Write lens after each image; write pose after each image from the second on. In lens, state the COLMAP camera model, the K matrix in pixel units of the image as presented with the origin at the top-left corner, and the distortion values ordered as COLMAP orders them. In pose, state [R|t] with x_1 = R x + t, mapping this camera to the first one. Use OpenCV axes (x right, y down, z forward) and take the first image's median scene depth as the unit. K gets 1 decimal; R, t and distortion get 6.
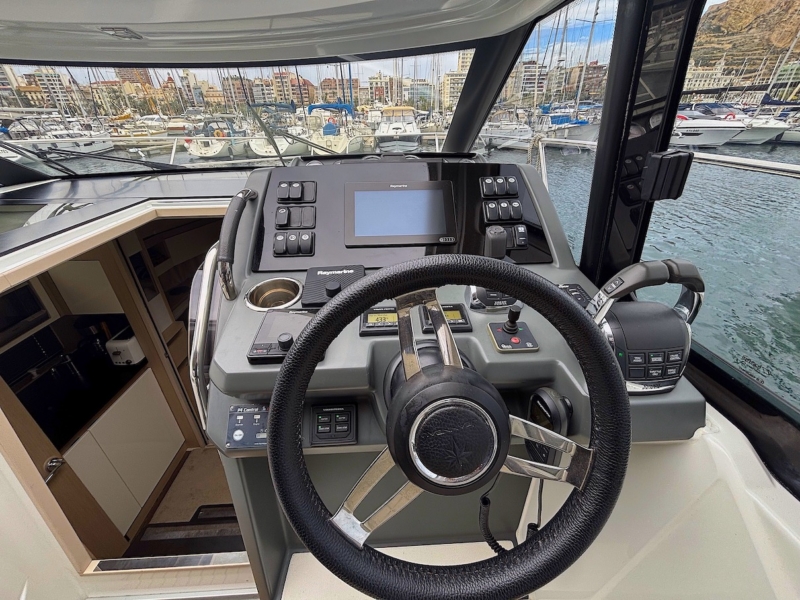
lens RADIAL K [[322.6, 0, 400.4], [0, 322.6, 297.8], [0, 0, 1]] dist [0.000535, -0.000256]
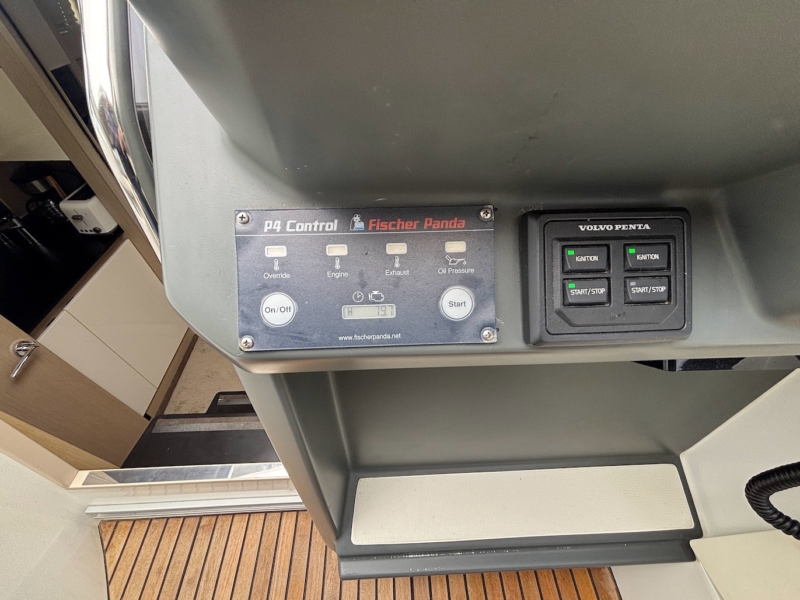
lens RADIAL K [[322.6, 0, 399.5], [0, 322.6, 298.3], [0, 0, 1]] dist [0.000535, -0.000256]
pose [[0.999871, 0.014661, 0.006513, -0.155002], [-0.015983, 0.945463, 0.325336, 0.125767], [-0.001388, -0.325399, 0.945576, 0.286378]]
